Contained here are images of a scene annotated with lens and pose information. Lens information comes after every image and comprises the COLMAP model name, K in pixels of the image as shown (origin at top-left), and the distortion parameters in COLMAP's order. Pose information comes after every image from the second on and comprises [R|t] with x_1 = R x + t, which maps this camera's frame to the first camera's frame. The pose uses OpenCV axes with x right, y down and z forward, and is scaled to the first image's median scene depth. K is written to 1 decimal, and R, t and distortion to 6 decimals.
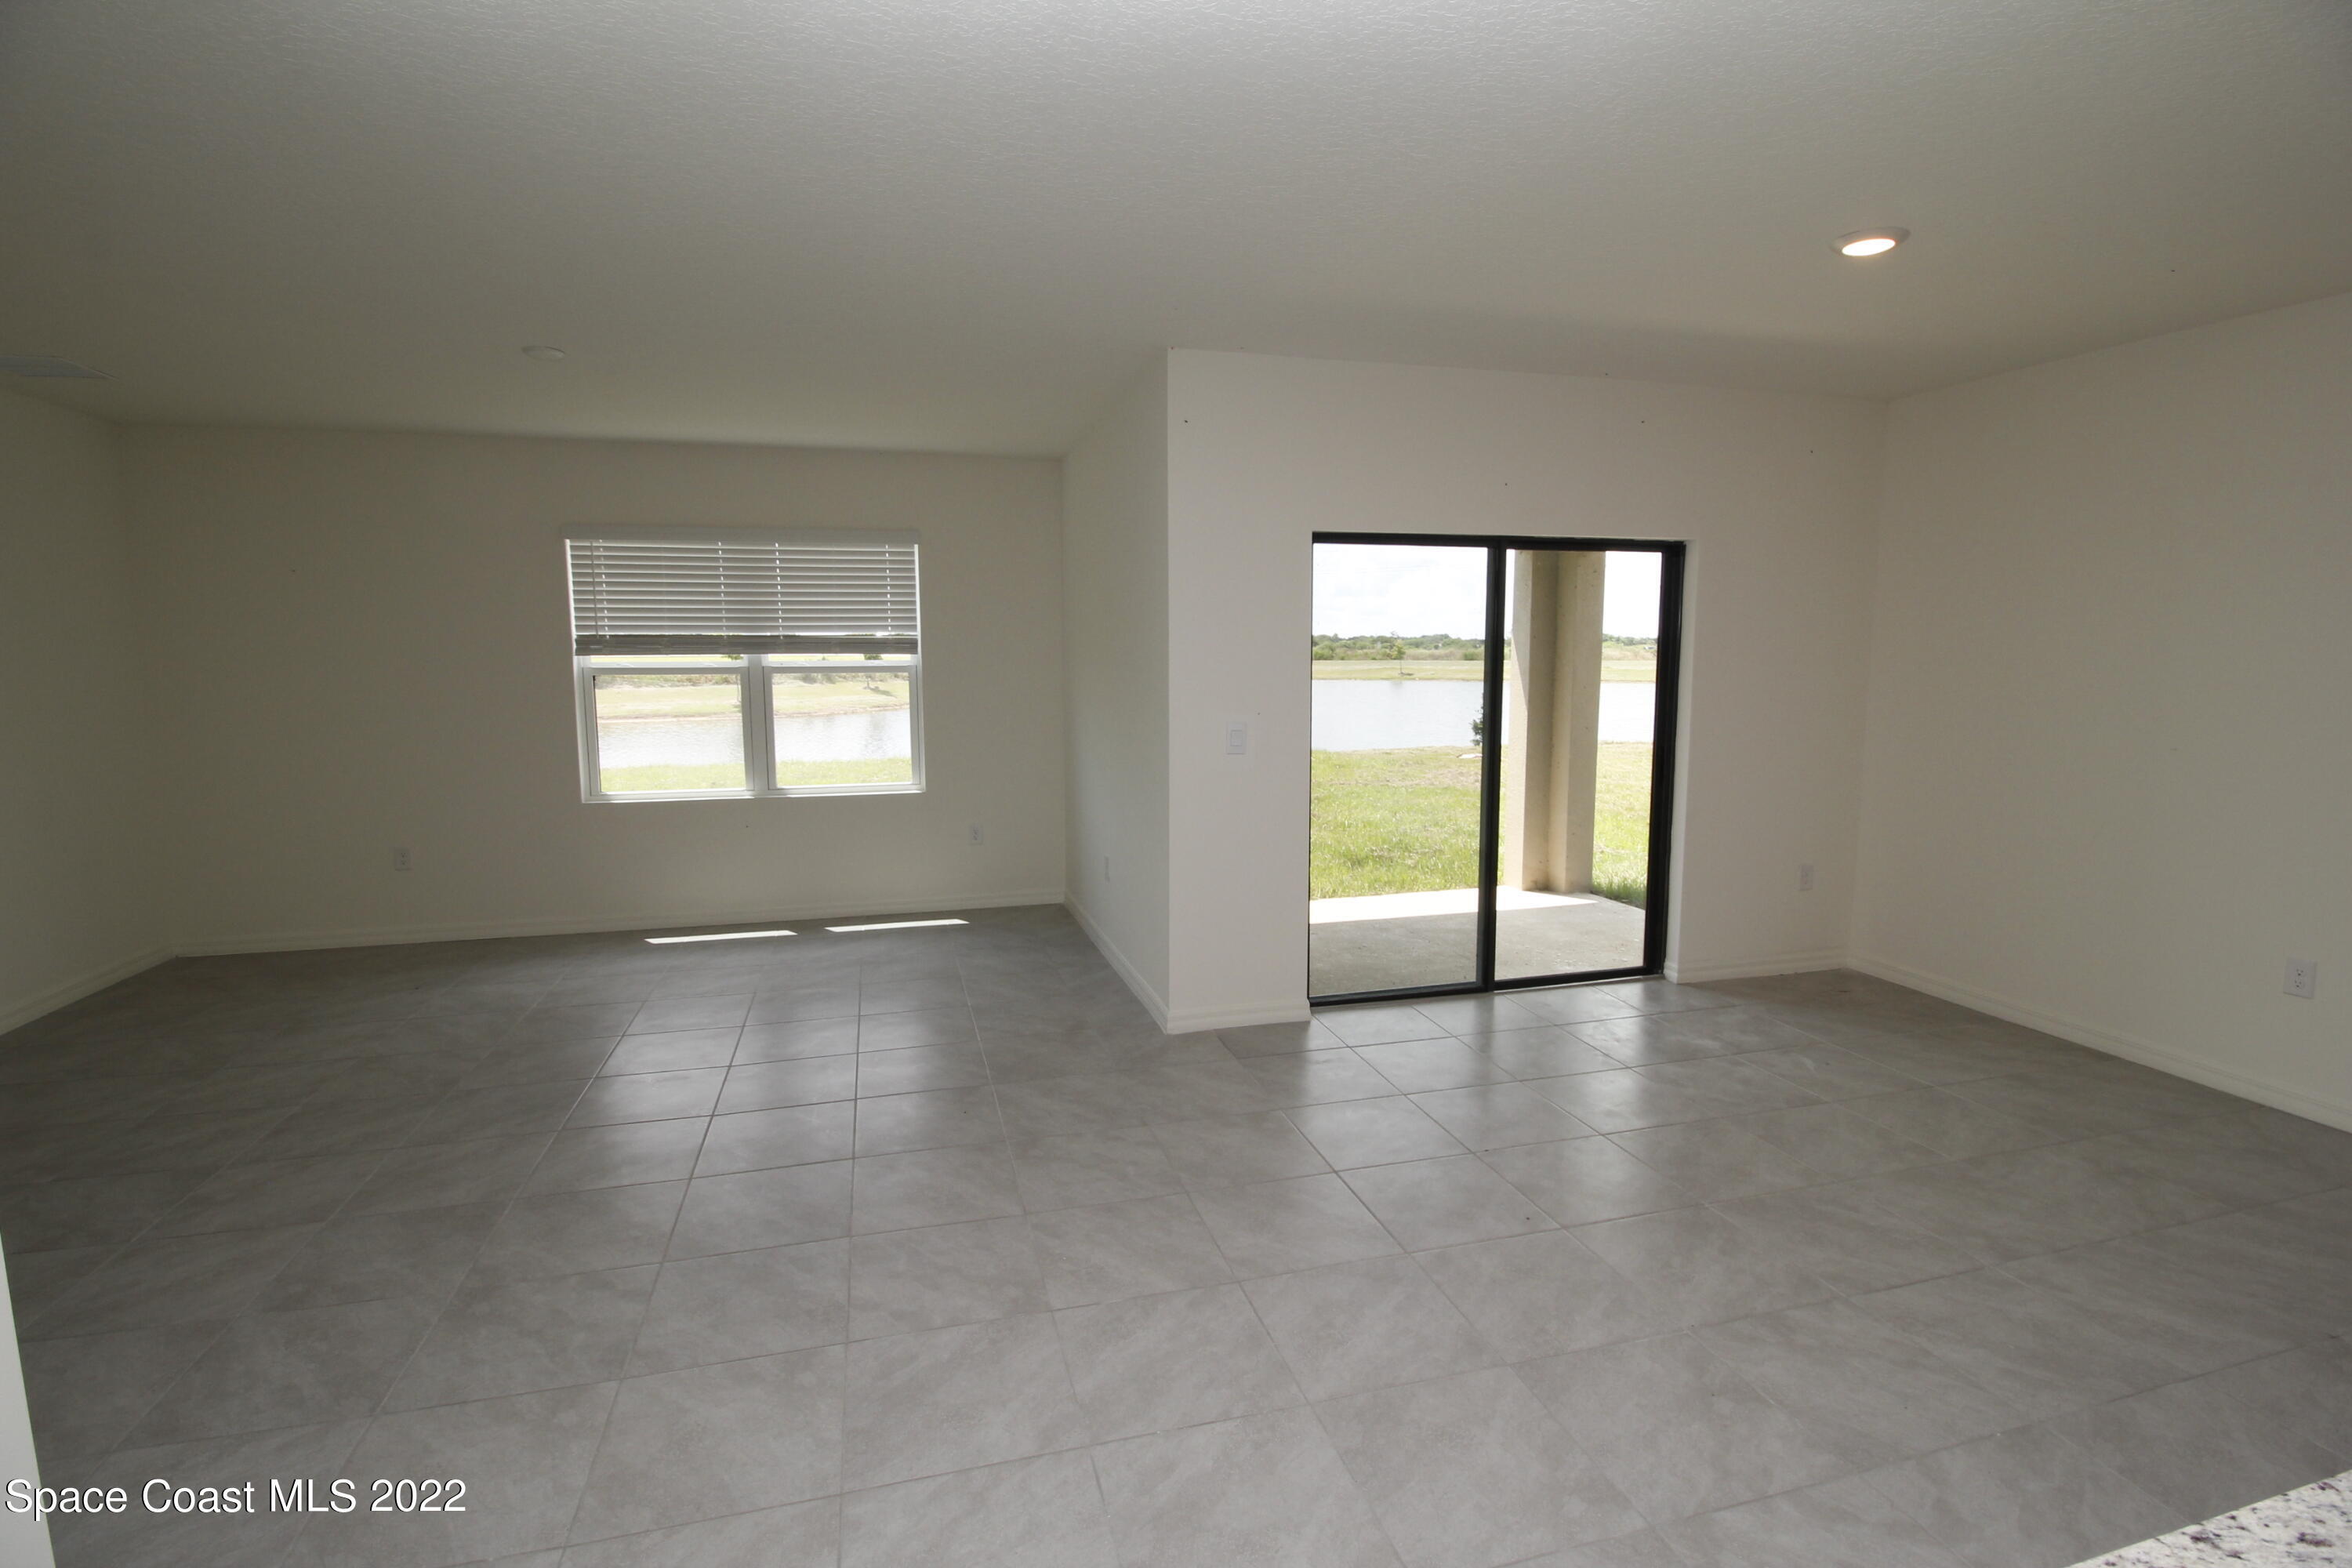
lens RADIAL K [[1080.3, 0, 1168.3], [0, 1080.3, 769.1], [0, 0, 1]] dist [-0.014991, -0.004412]
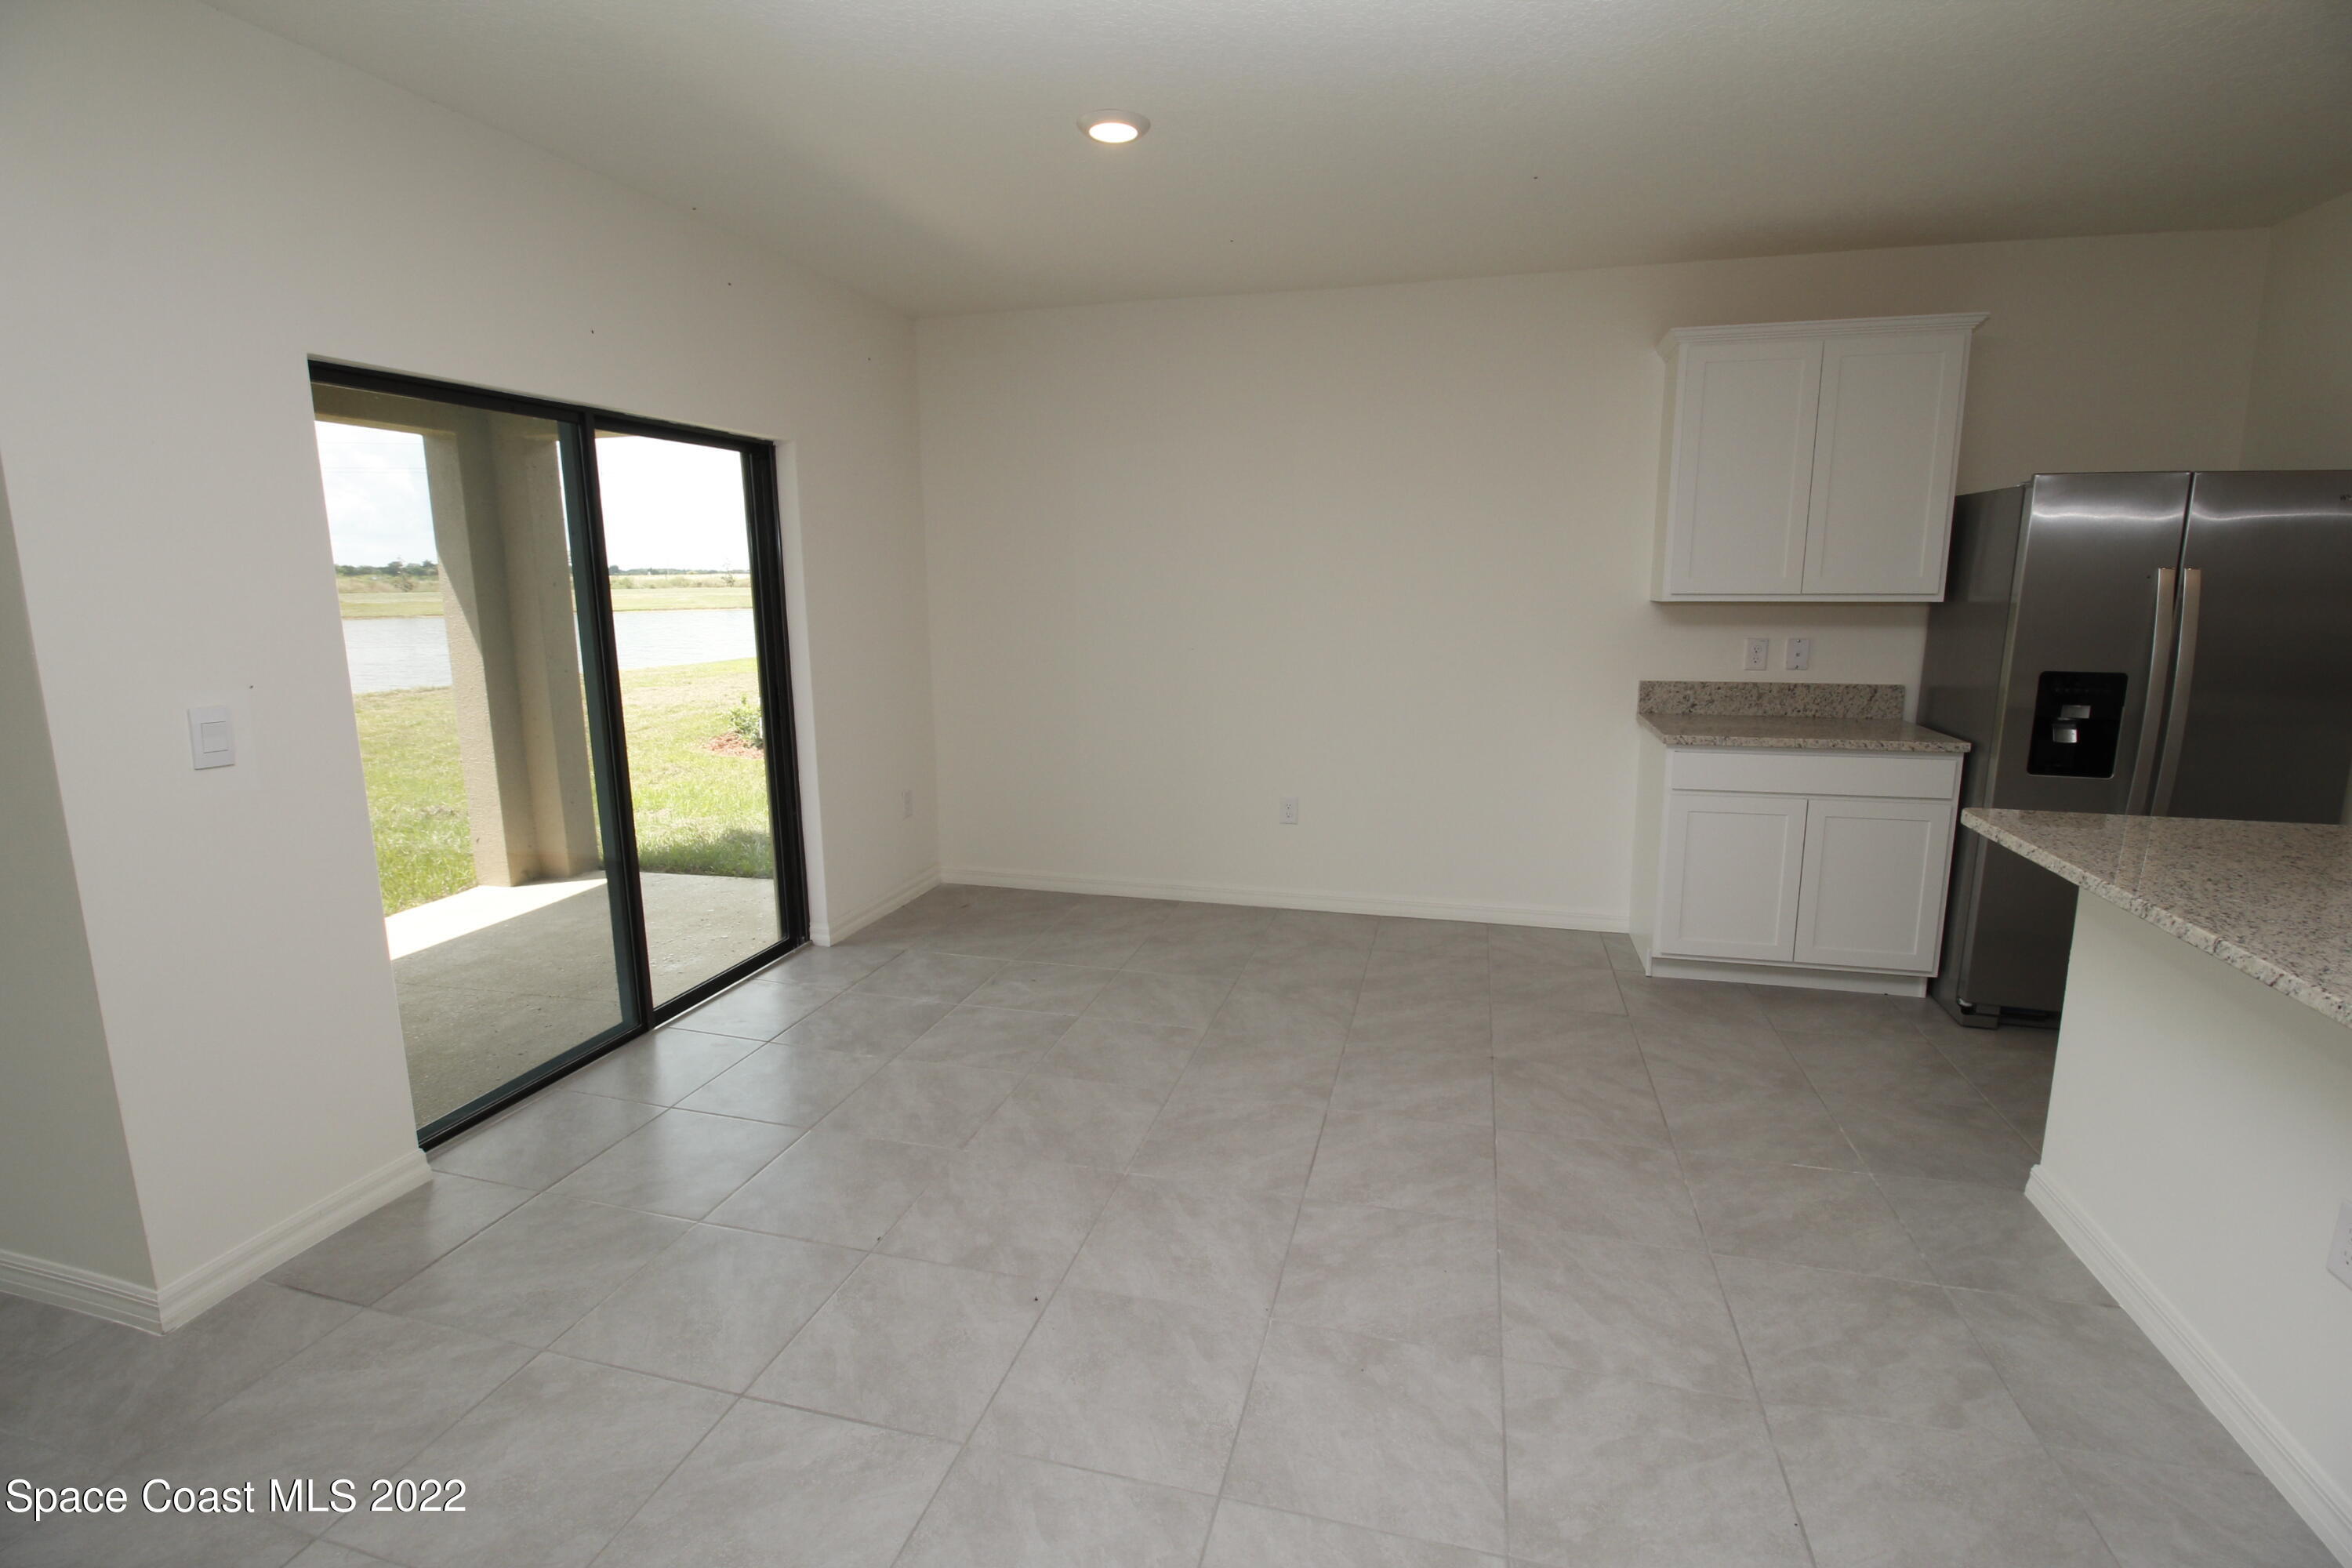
lens RADIAL K [[1080.3, 0, 1192.5], [0, 1080.3, 781.8], [0, 0, 1]] dist [-0.014991, -0.004412]
pose [[0.498933, -0.164989, 0.850791, -0.123965], [0.099672, 0.986121, 0.132782, -0.026401], [-0.860890, 0.018551, 0.508453, 0.288955]]
